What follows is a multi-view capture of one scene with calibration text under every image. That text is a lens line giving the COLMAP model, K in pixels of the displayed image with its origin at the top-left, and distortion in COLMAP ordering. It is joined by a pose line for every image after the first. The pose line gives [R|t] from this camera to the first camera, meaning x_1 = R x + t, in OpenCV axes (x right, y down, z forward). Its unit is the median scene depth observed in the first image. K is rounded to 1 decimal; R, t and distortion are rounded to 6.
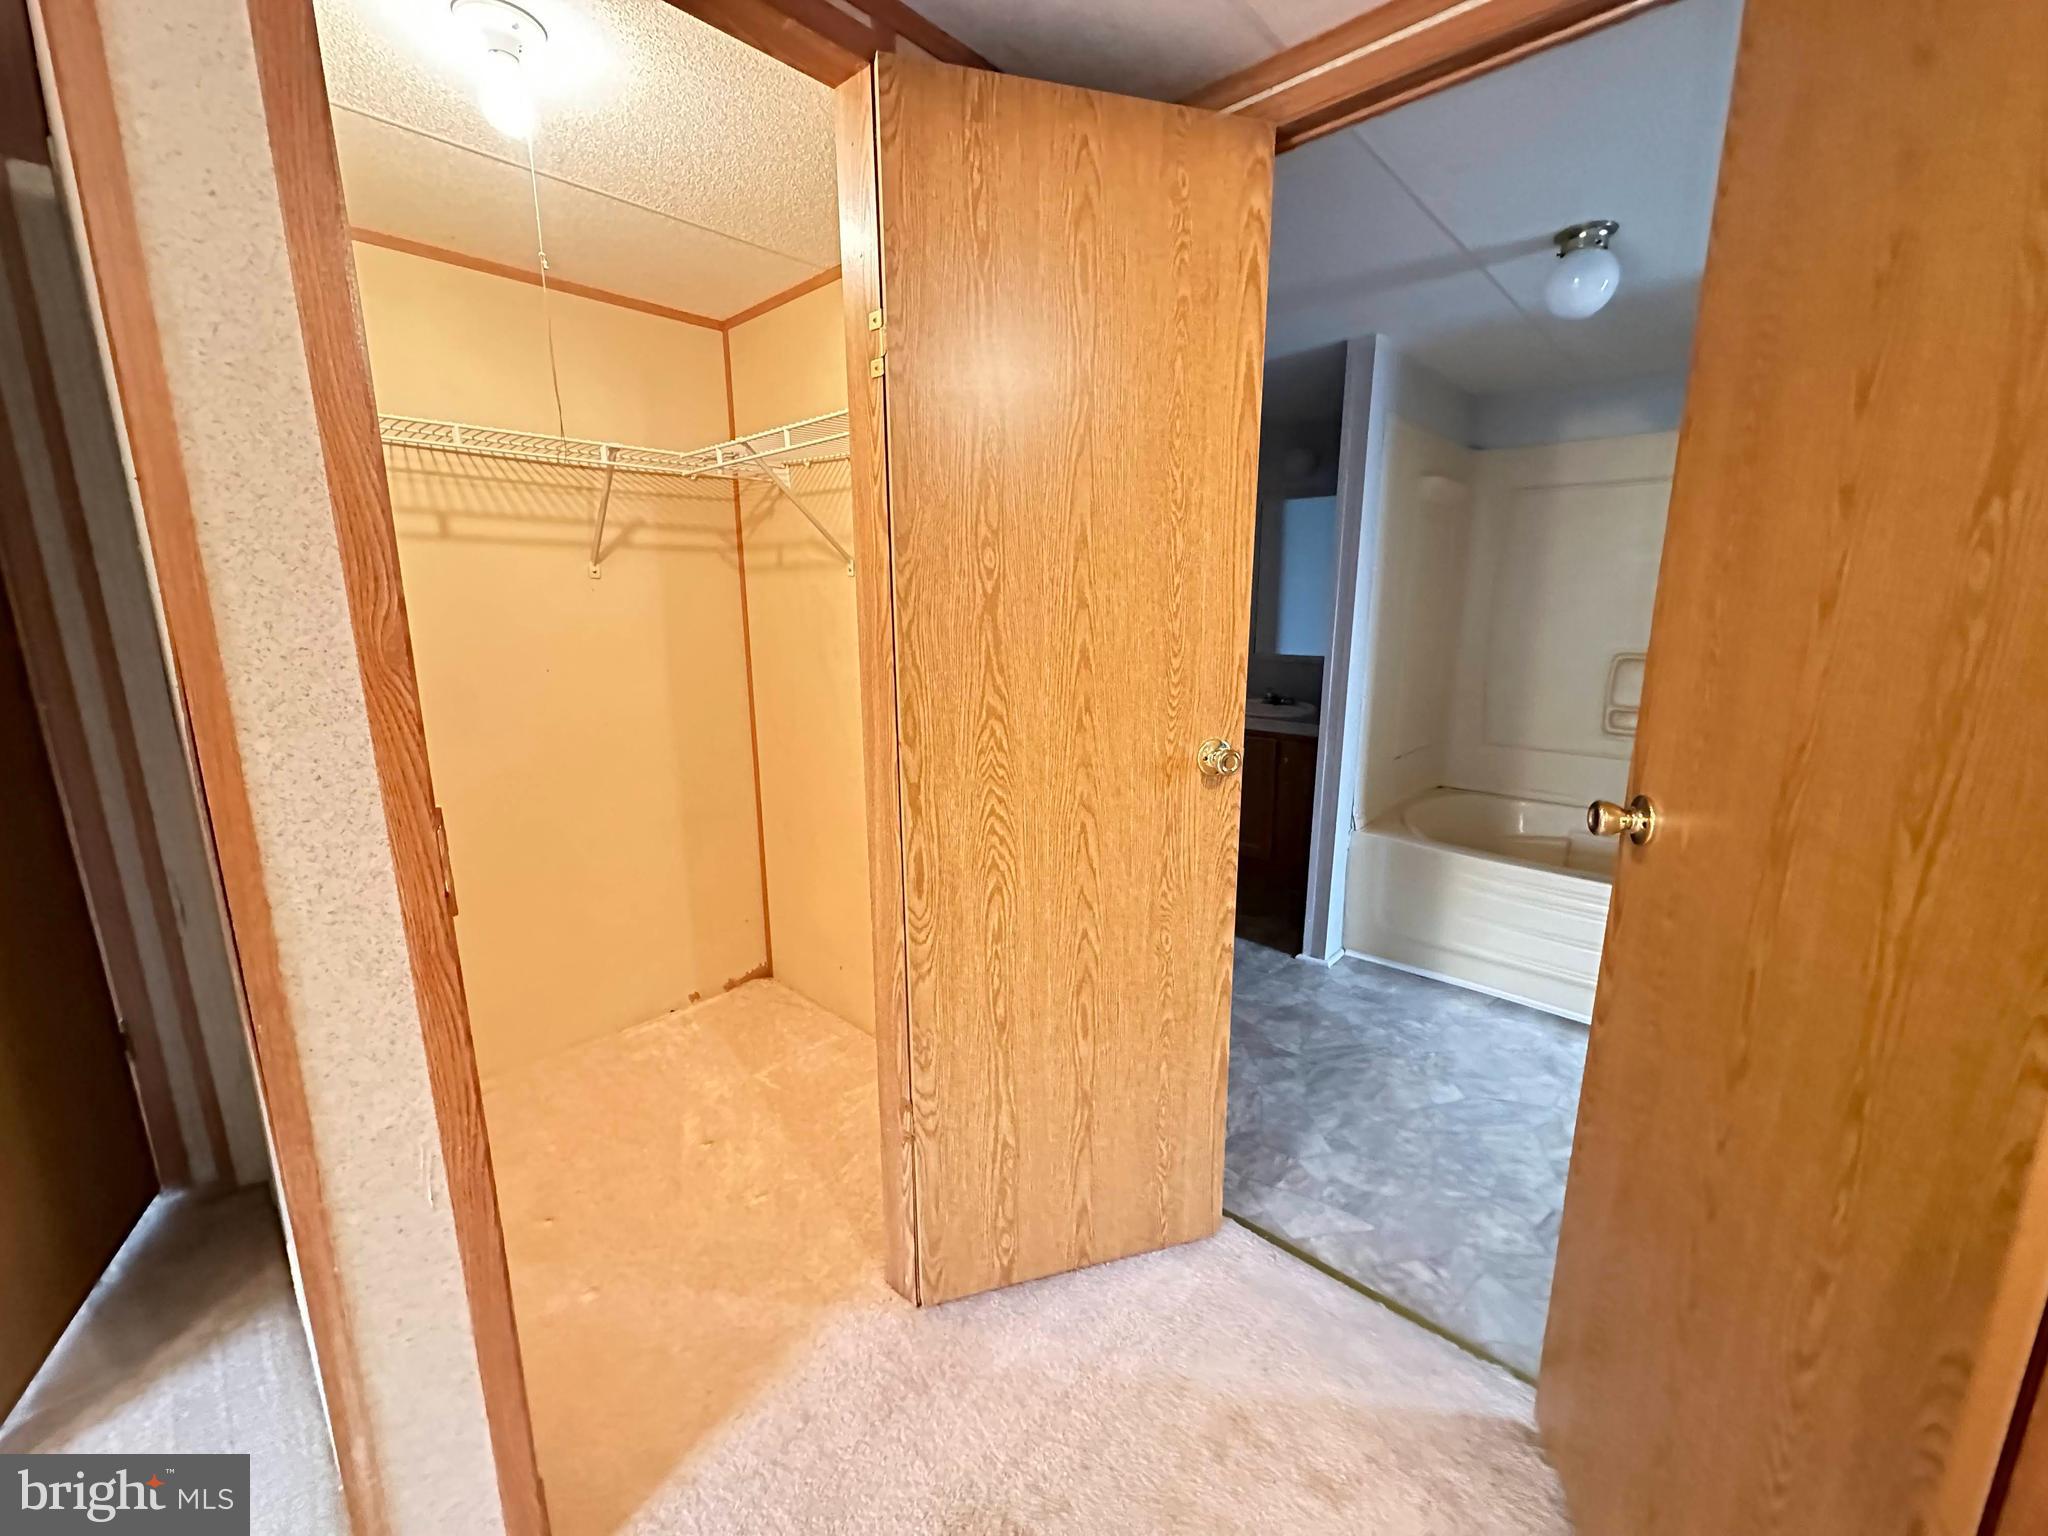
lens RADIAL K [[815.7, 0, 1024.0], [0, 815.7, 768.0], [0, 0, 1]] dist [0.001290, 0.000451]
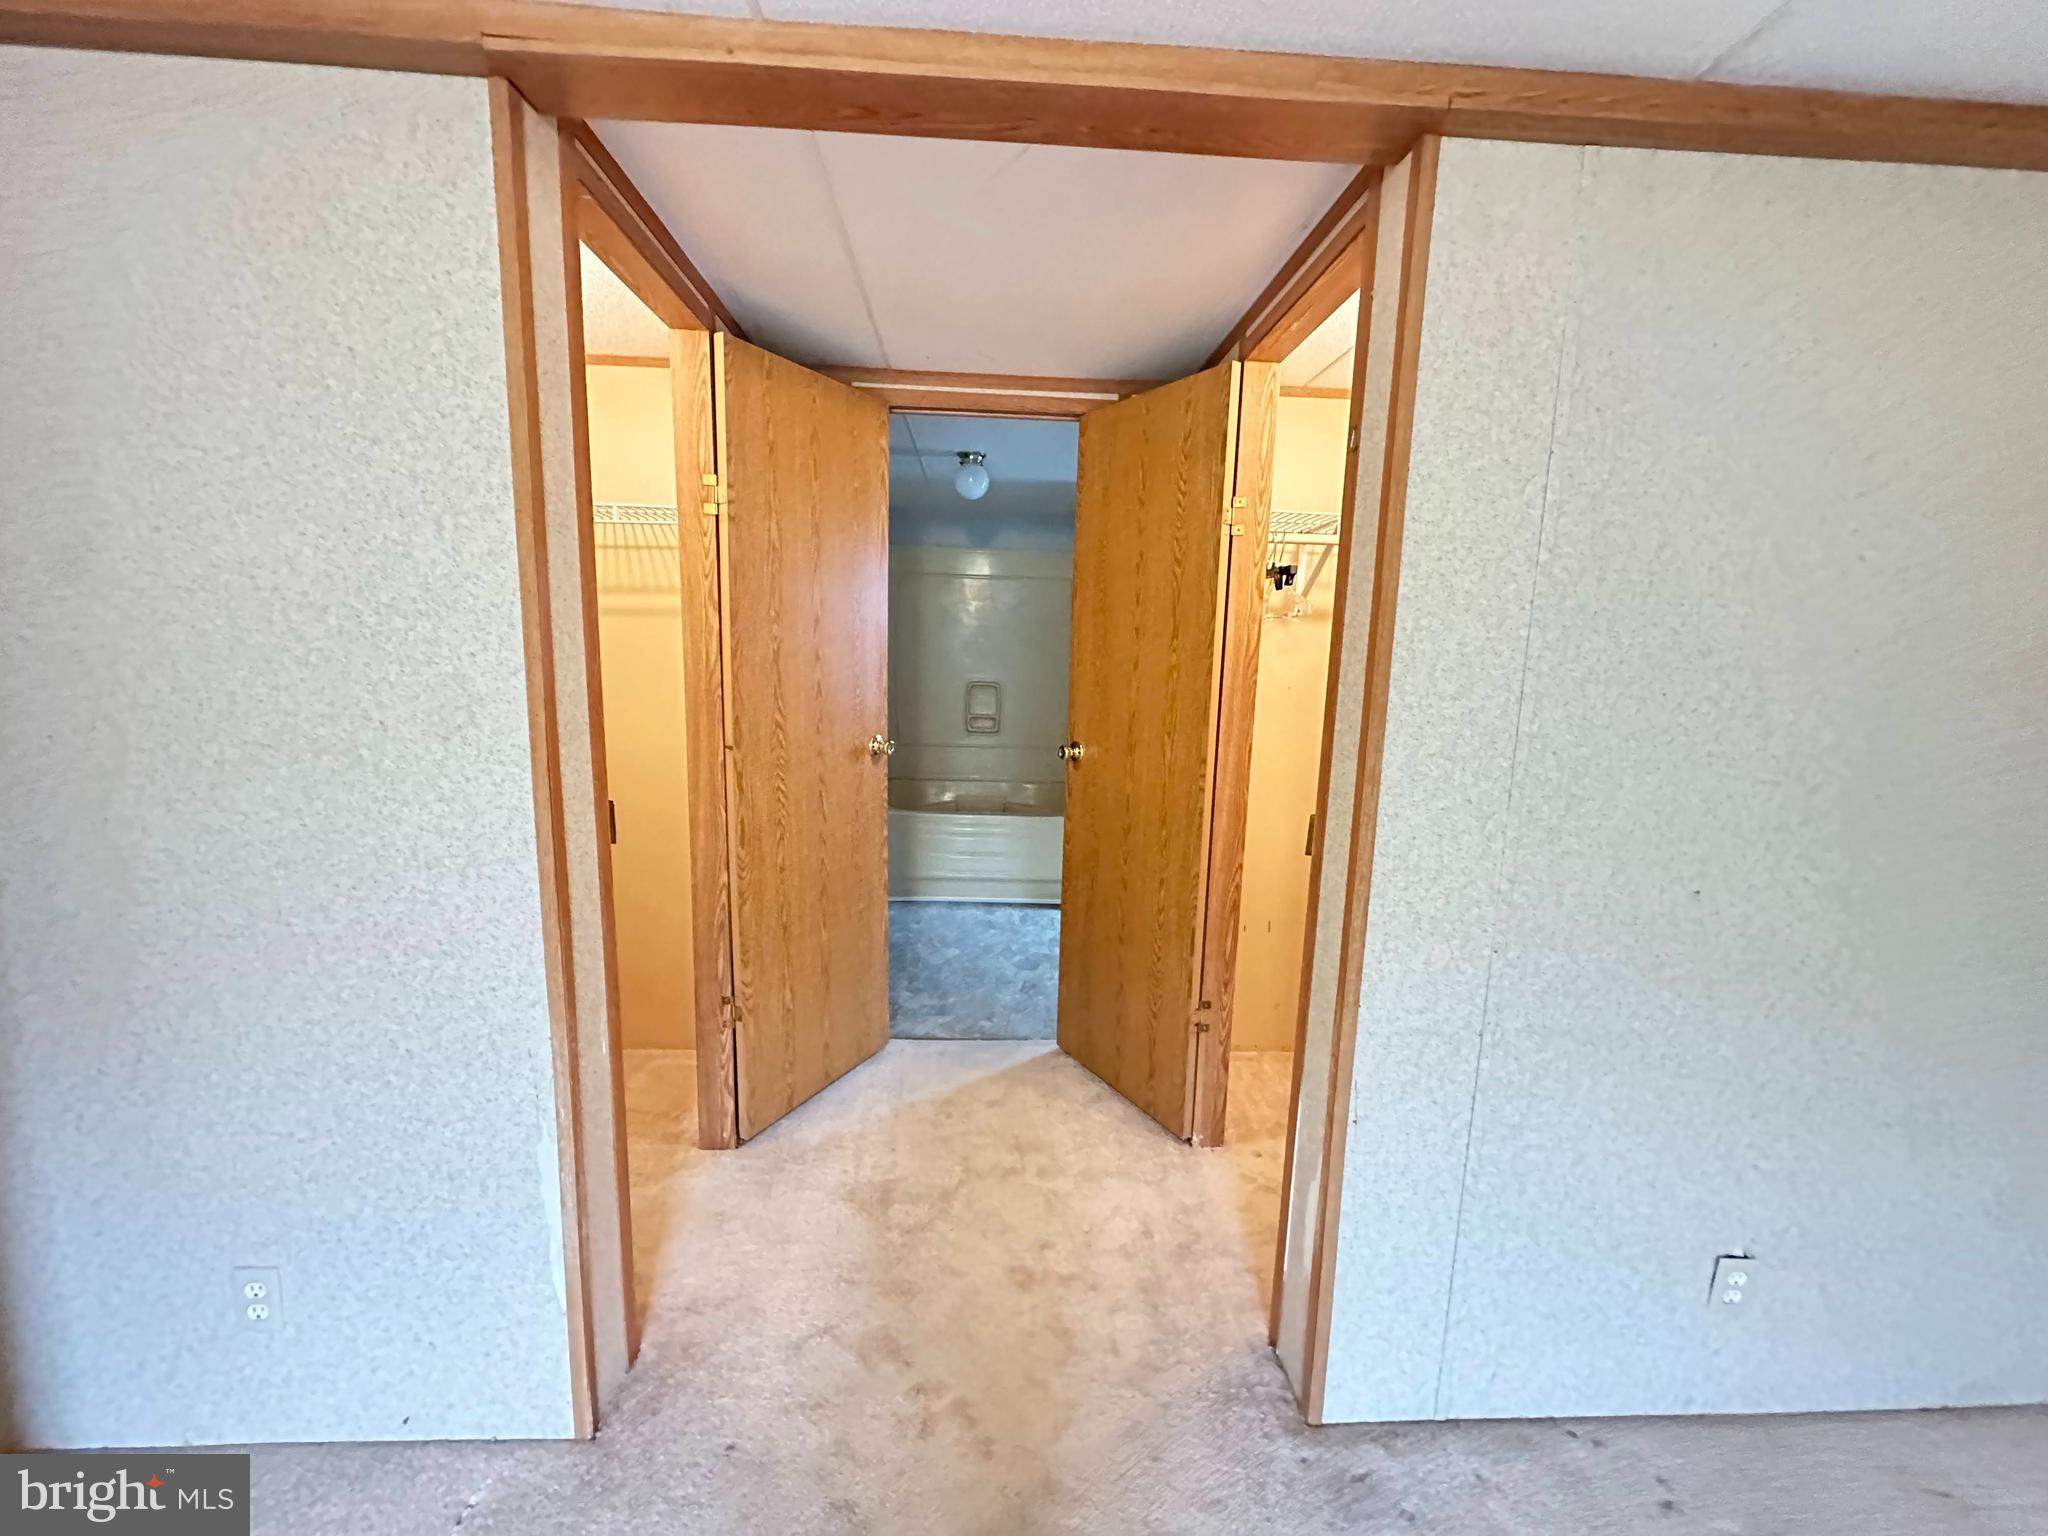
lens RADIAL K [[821.0, 0, 1024.0], [0, 821.0, 768.0], [0, 0, 1]] dist [-0.001750, -0.000032]
pose [[0.697796, -0.087943, 0.710877, -0.777492], [0.115051, 0.993310, 0.009949, 0.051610], [-0.706996, 0.074845, 0.703246, -0.424804]]
